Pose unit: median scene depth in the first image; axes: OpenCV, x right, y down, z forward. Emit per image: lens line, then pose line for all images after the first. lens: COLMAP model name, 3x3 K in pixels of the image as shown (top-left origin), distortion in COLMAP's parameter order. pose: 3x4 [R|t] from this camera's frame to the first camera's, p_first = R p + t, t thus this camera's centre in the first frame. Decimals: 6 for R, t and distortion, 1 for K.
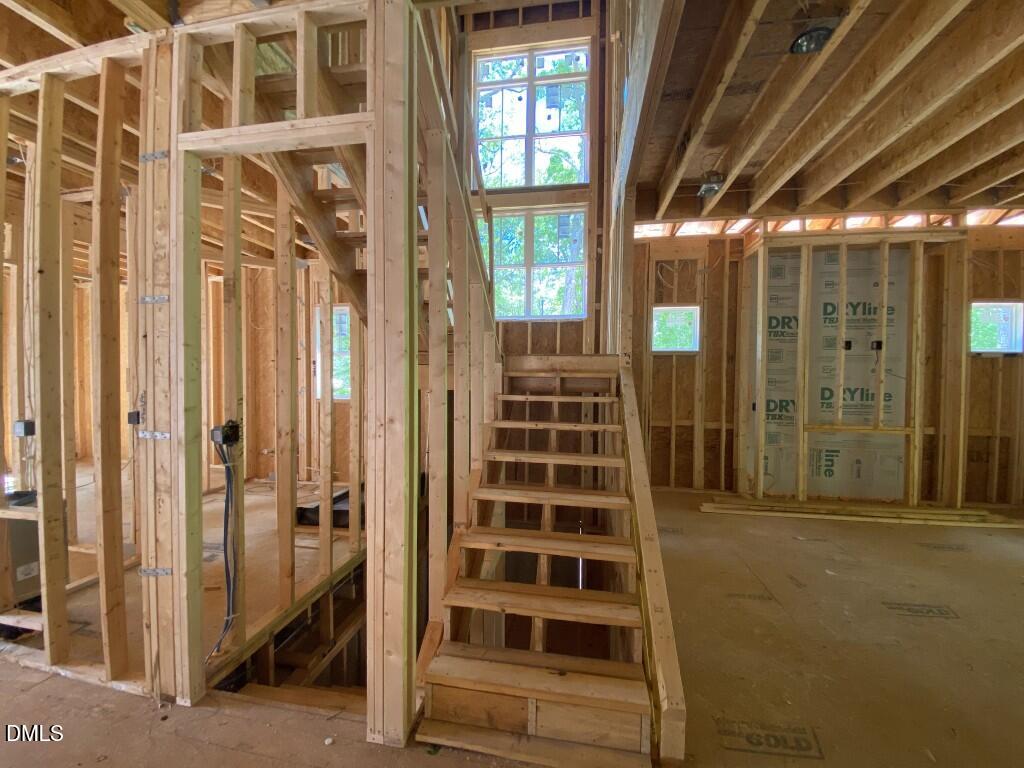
lens RADIAL K [[412.8, 0, 504.4], [0, 412.8, 382.5], [0, 0, 1]] dist [0.004113, -0.013024]
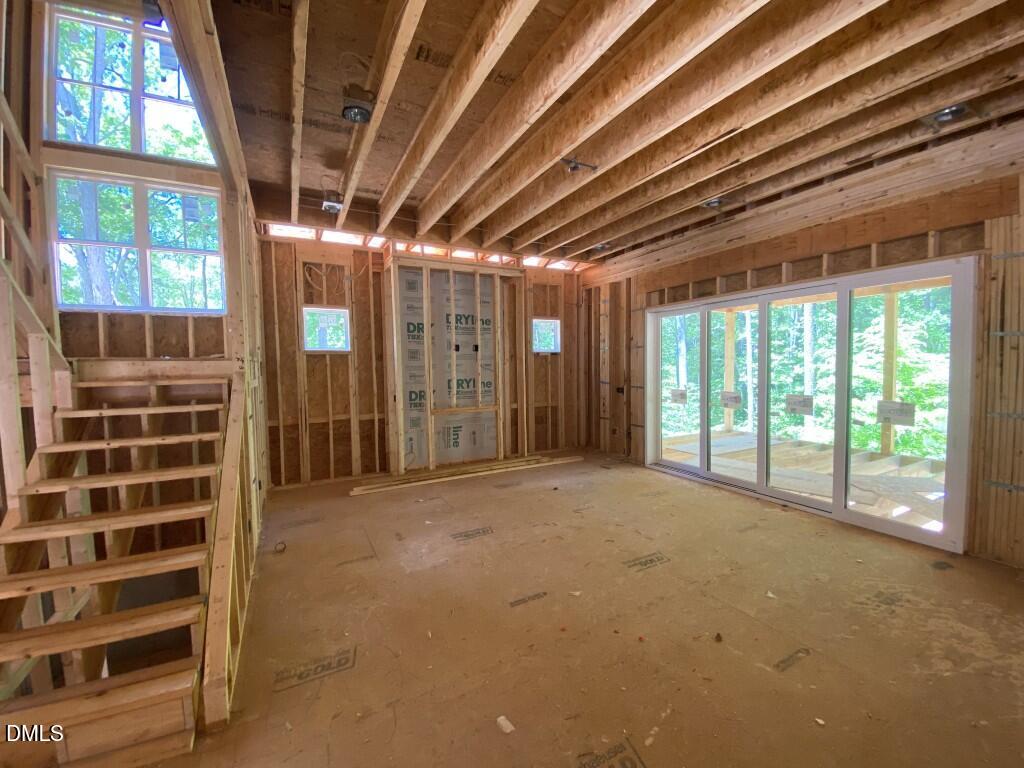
lens RADIAL K [[412.8, 0, 513.1], [0, 412.8, 384.9], [0, 0, 1]] dist [0.004113, -0.013024]
pose [[0.775787, -0.053116, 0.628755, 0.126548], [0.034692, 0.998534, 0.041549, -0.017999], [-0.630040, -0.010421, 0.776492, -0.137810]]
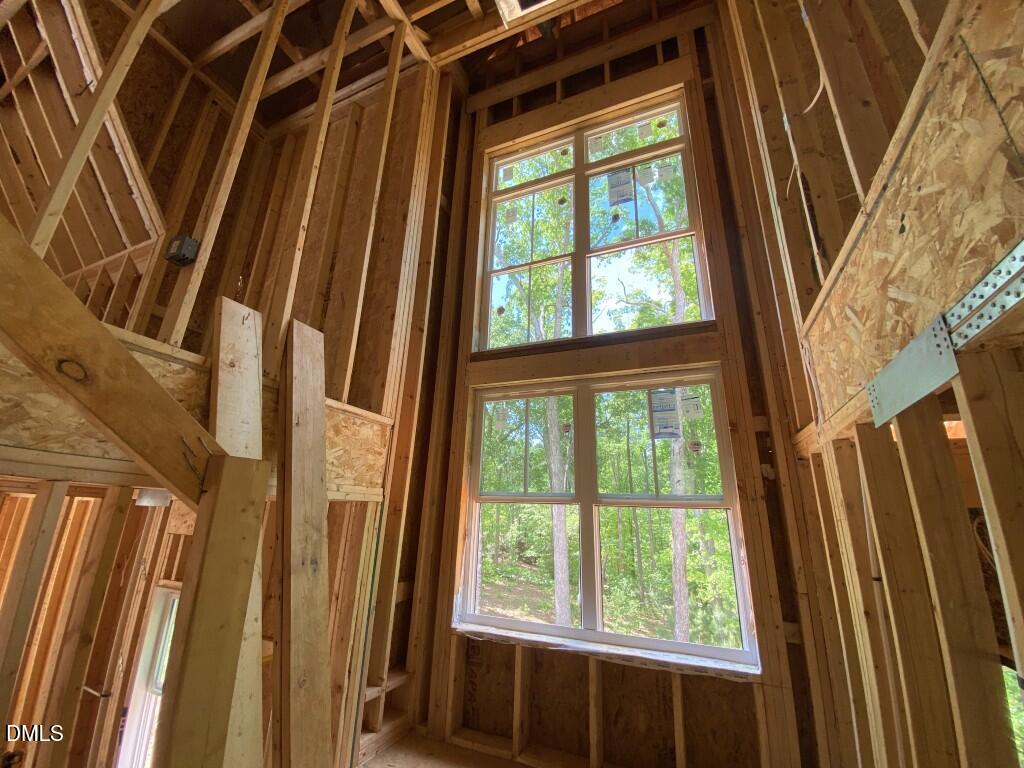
lens RADIAL K [[412.8, 0, 499.4], [0, 412.8, 383.5], [0, 0, 1]] dist [0.004113, -0.013024]
pose [[0.970196, -0.045392, -0.238033, 0.094596], [-0.037705, 0.942056, -0.333330, -0.301079], [0.239371, 0.332370, 0.912267, 0.646763]]
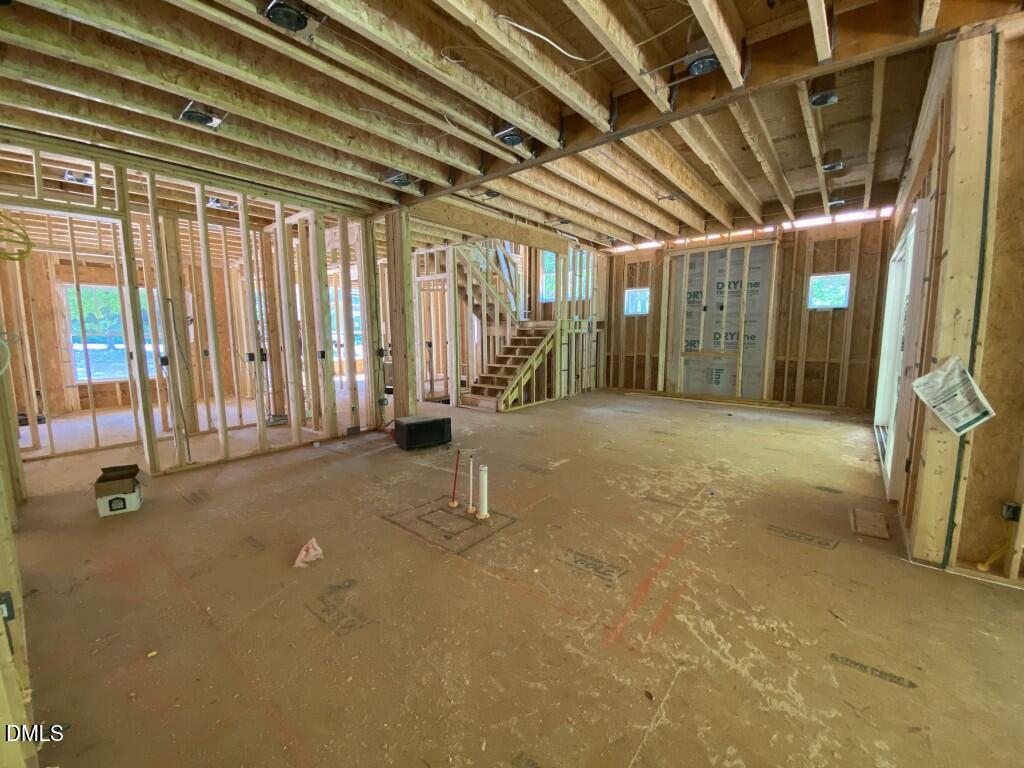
lens RADIAL K [[412.8, 0, 506.1], [0, 412.8, 390.8], [0, 0, 1]] dist [0.004113, -0.013024]
pose [[0.868418, 0.052104, -0.493088, 0.936471], [0.003357, 0.993823, 0.110928, 0.064258], [0.495821, -0.097987, 0.862879, -1.009938]]
